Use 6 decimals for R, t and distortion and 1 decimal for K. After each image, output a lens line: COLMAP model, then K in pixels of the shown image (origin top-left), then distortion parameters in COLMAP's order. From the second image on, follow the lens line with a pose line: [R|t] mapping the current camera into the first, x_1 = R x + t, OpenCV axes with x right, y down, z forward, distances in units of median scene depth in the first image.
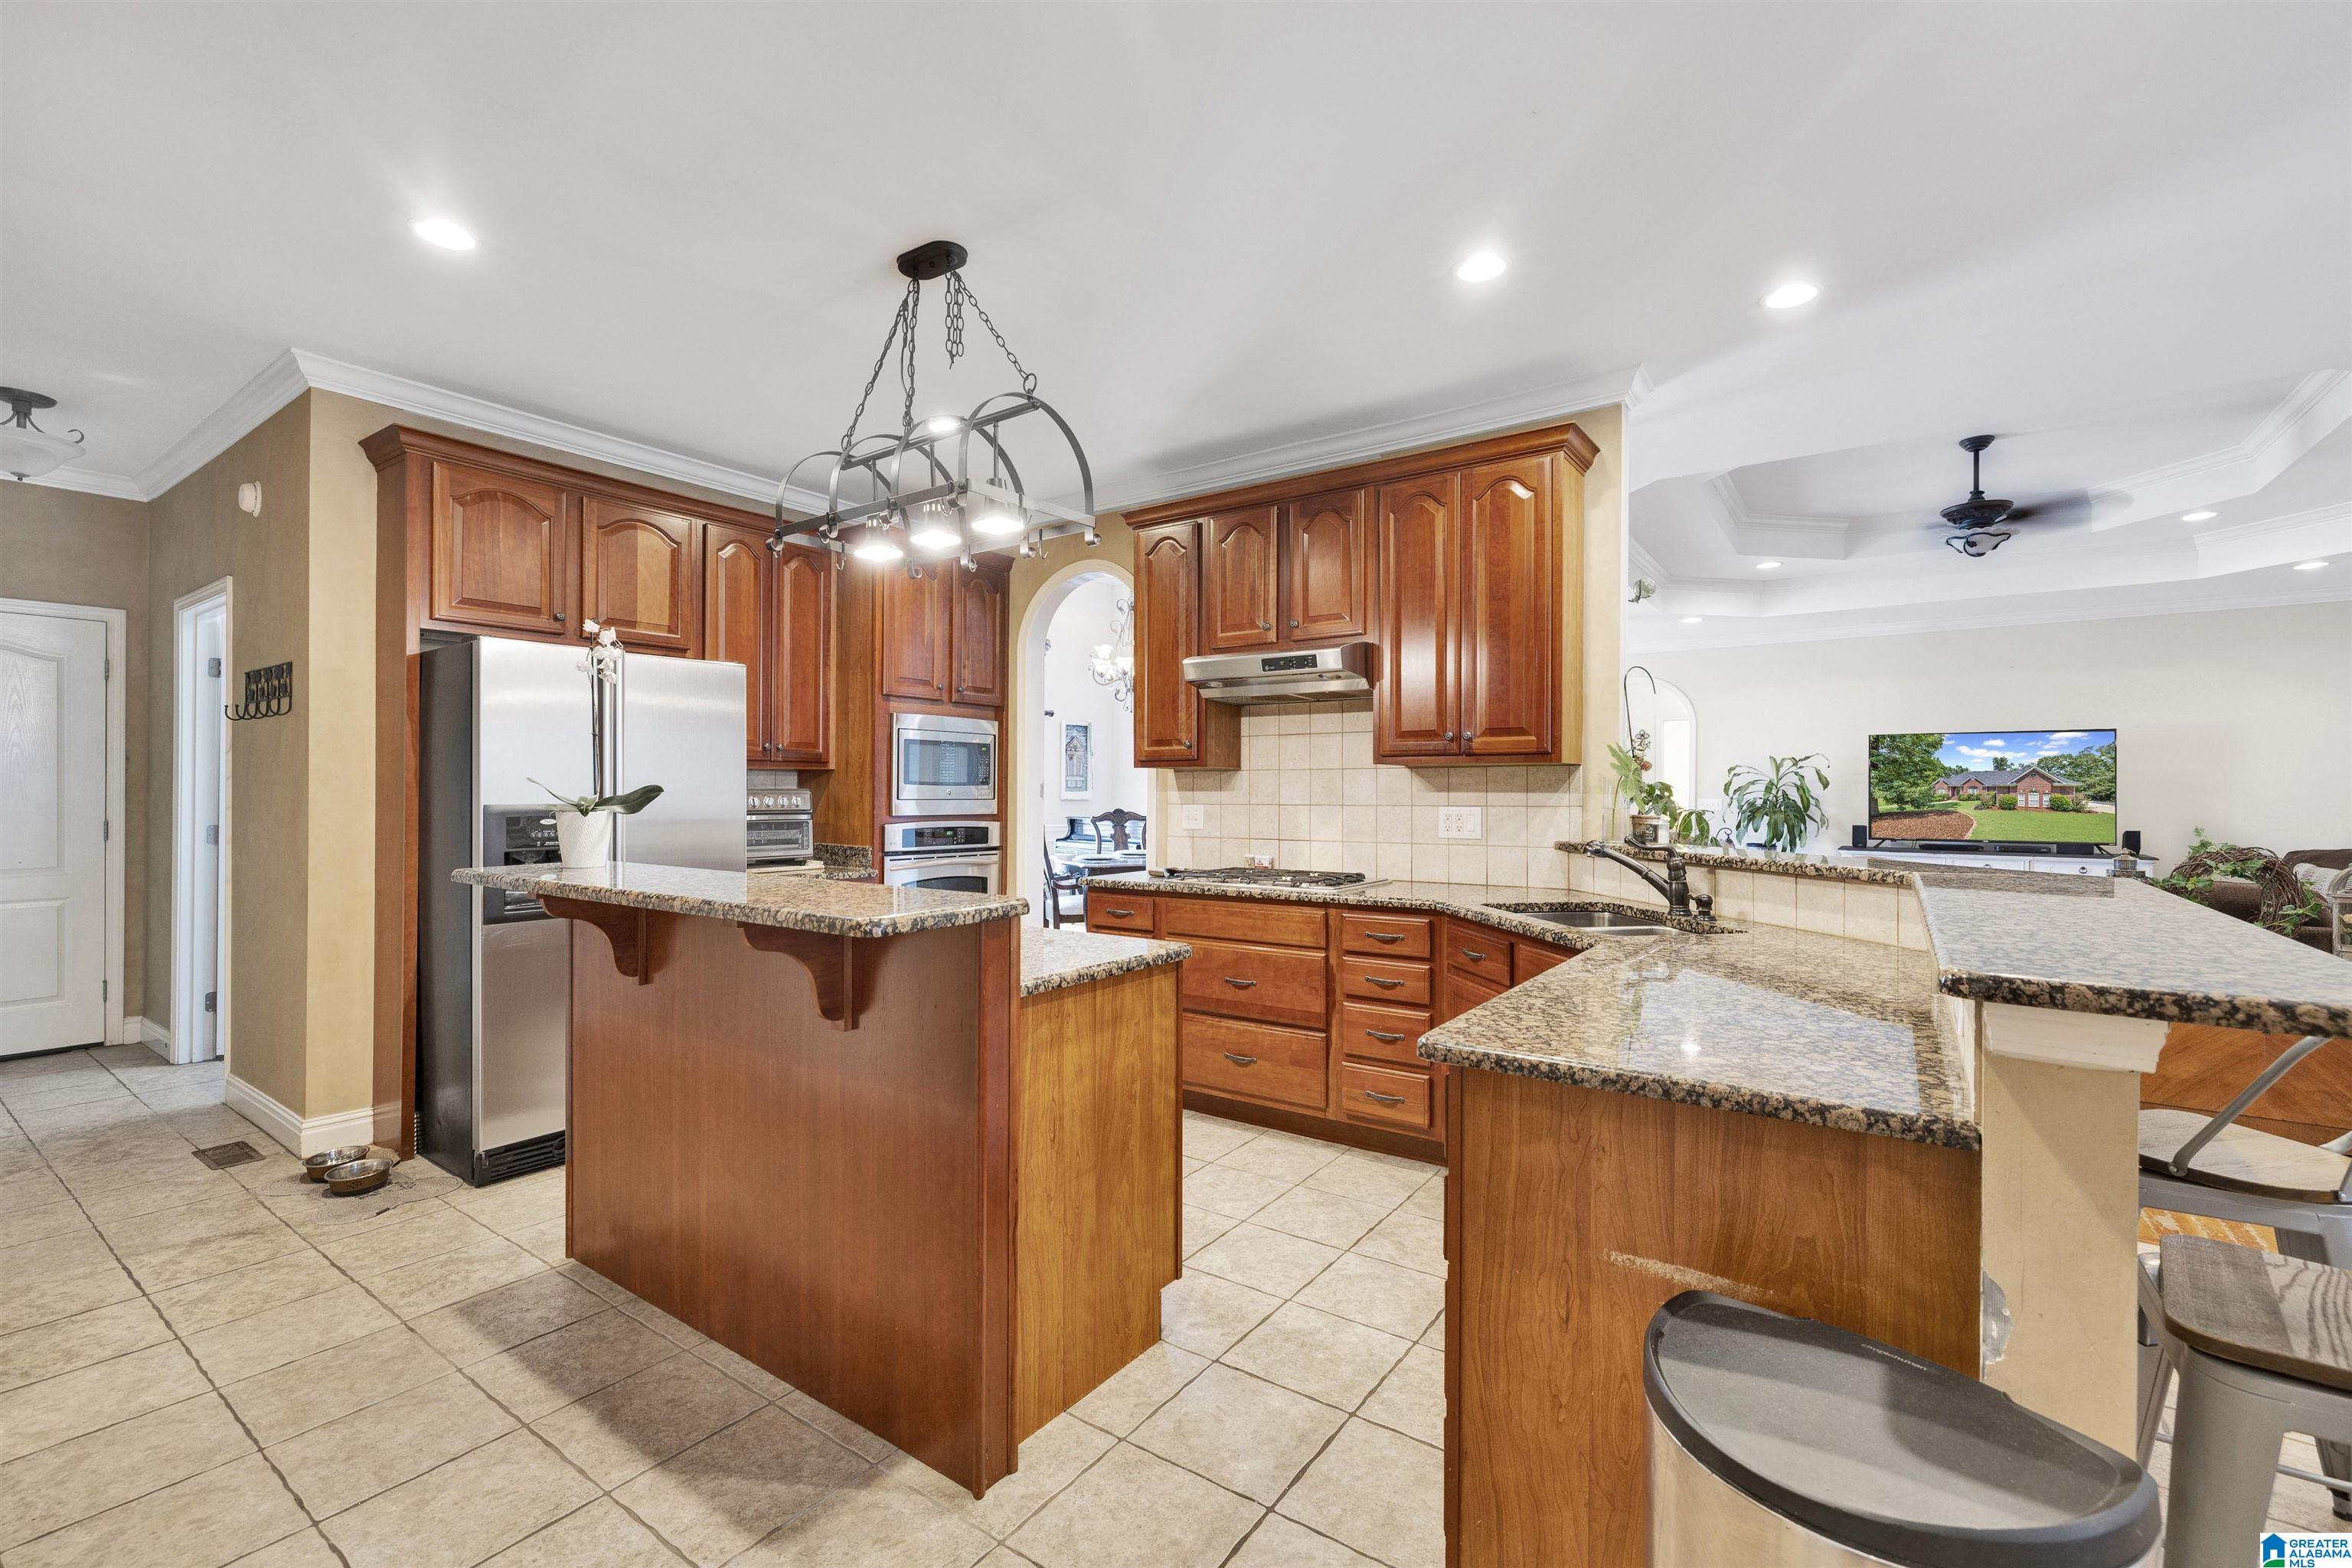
lens RADIAL K [[1009.0, 0, 1158.1], [0, 1009.0, 785.7], [0, 0, 1]] dist [-0.006557, 0.001652]
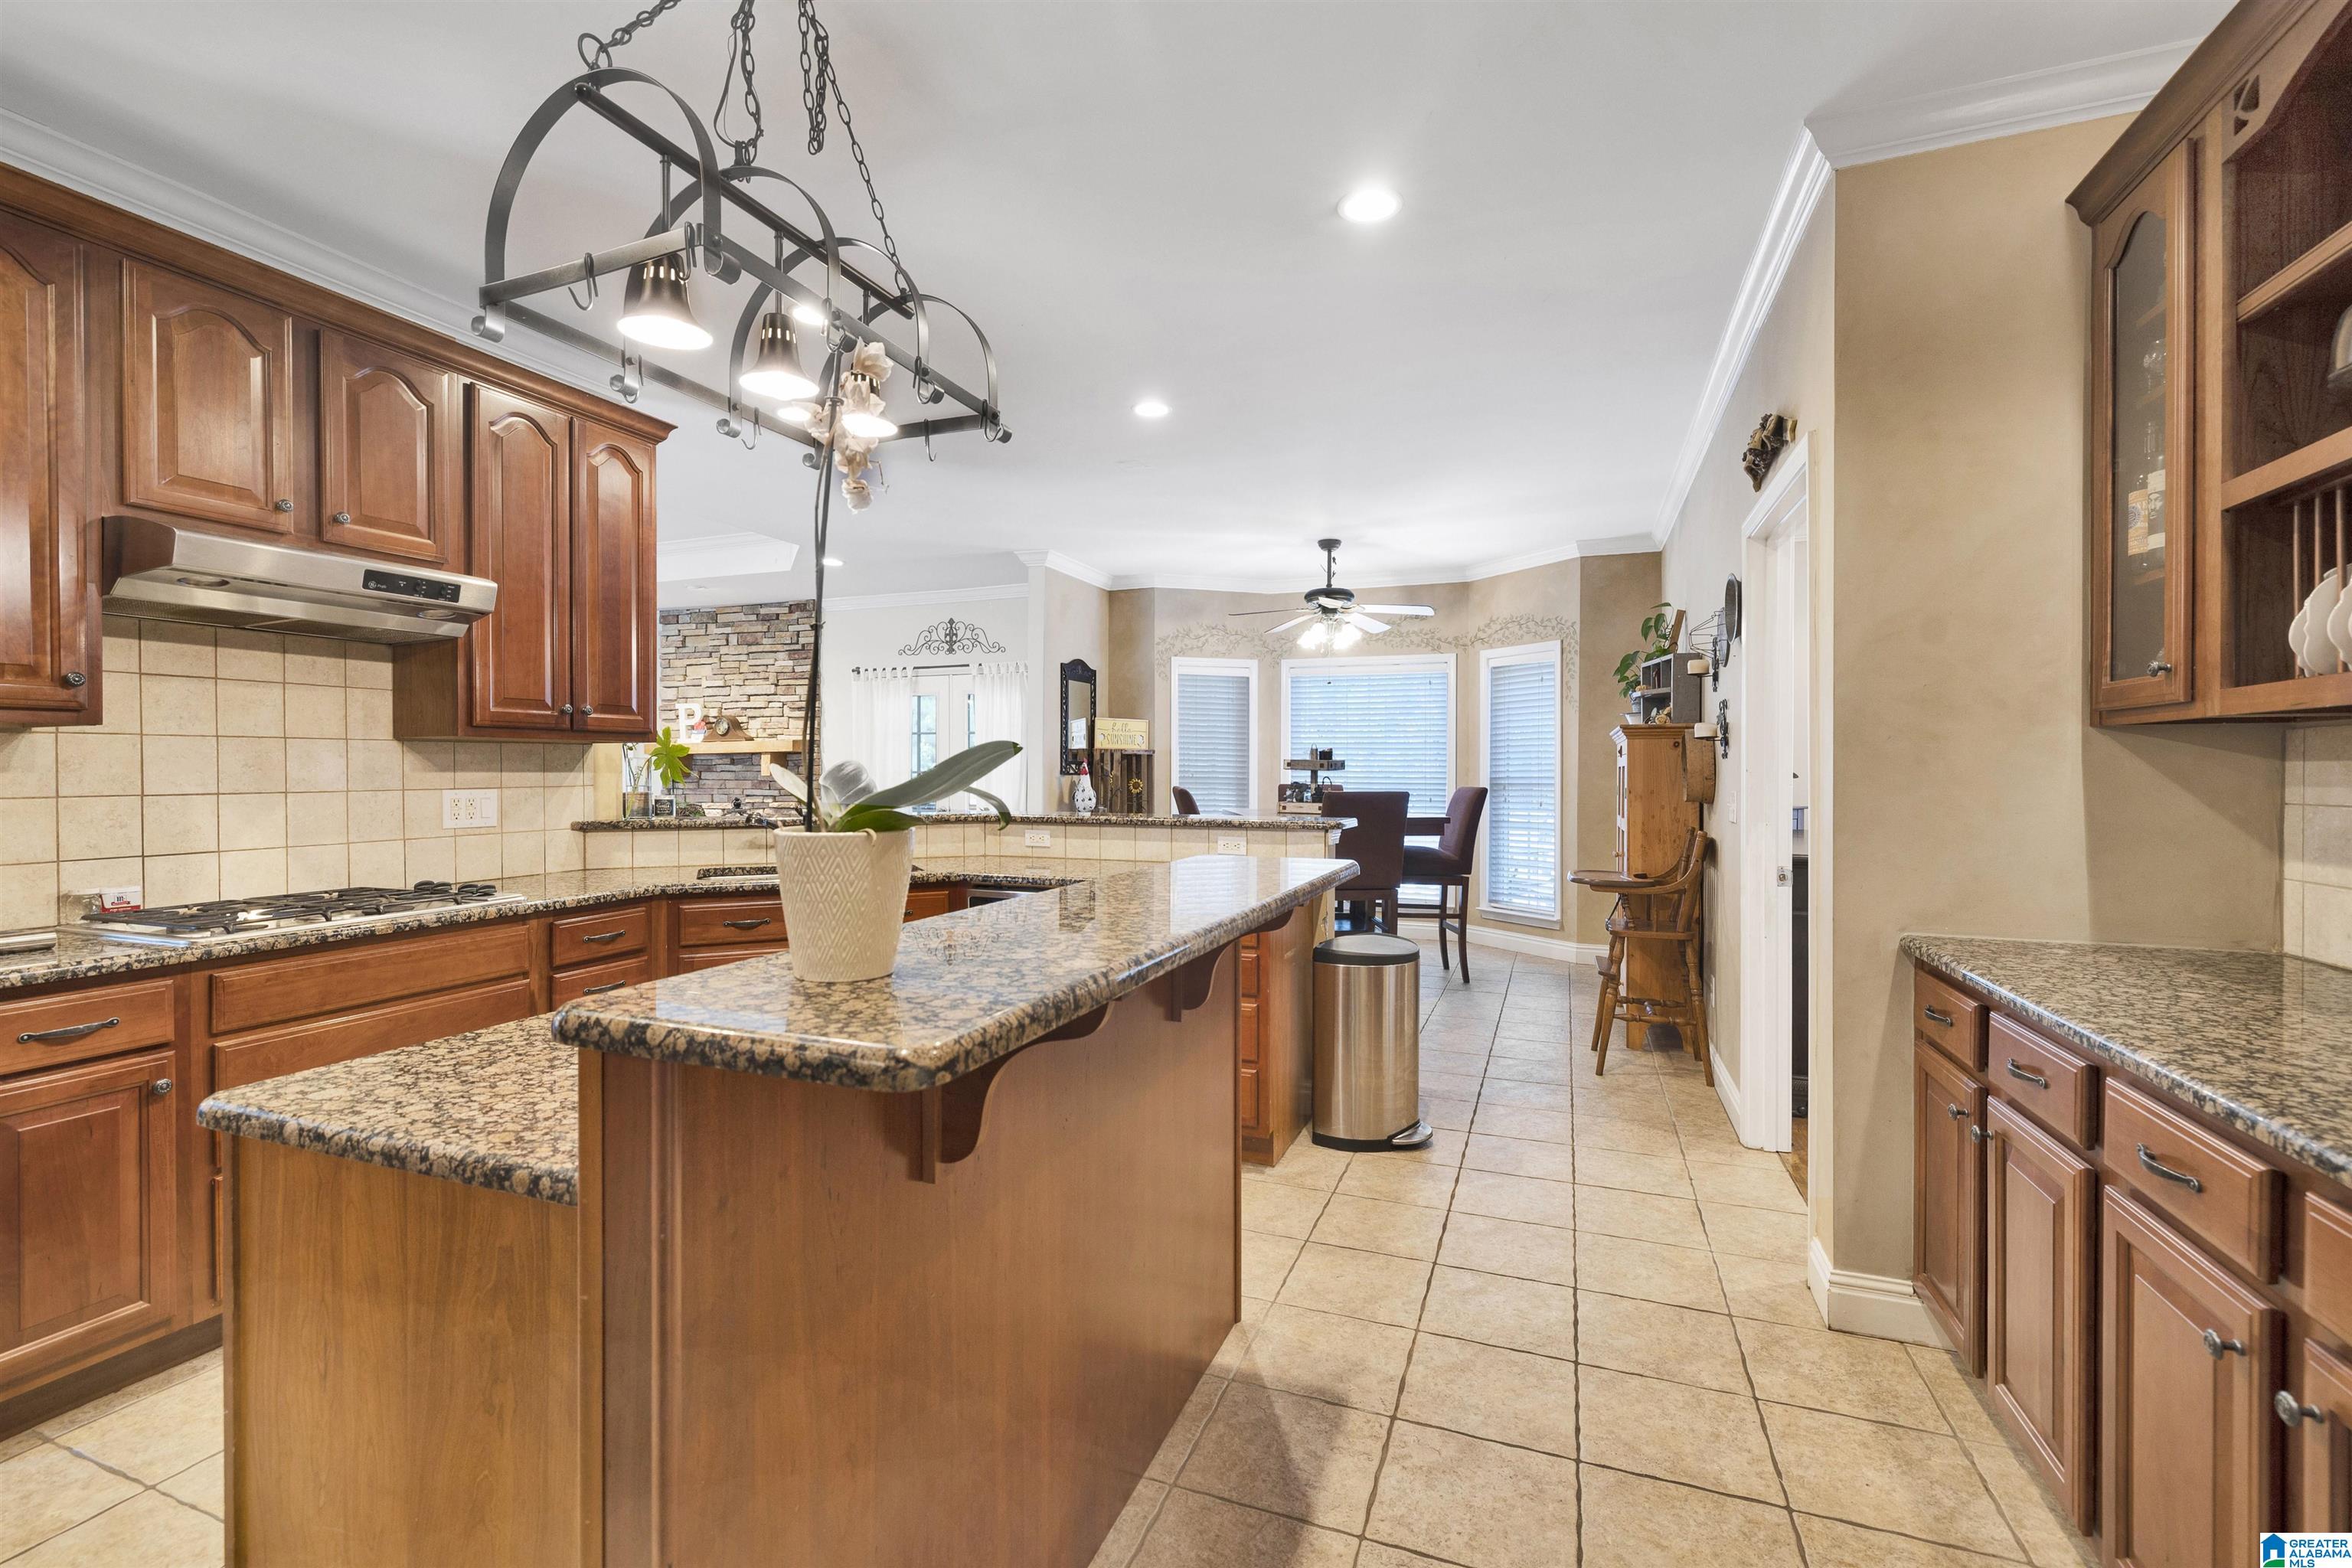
lens RADIAL K [[1009.0, 0, 1166.3], [0, 1009.0, 776.5], [0, 0, 1]] dist [-0.006557, 0.001652]
pose [[-0.241932, -0.010255, 0.970239, -0.669839], [-0.001506, 0.999947, 0.010193, 0.001011], [-0.970292, 0.001005, -0.241935, 0.672569]]
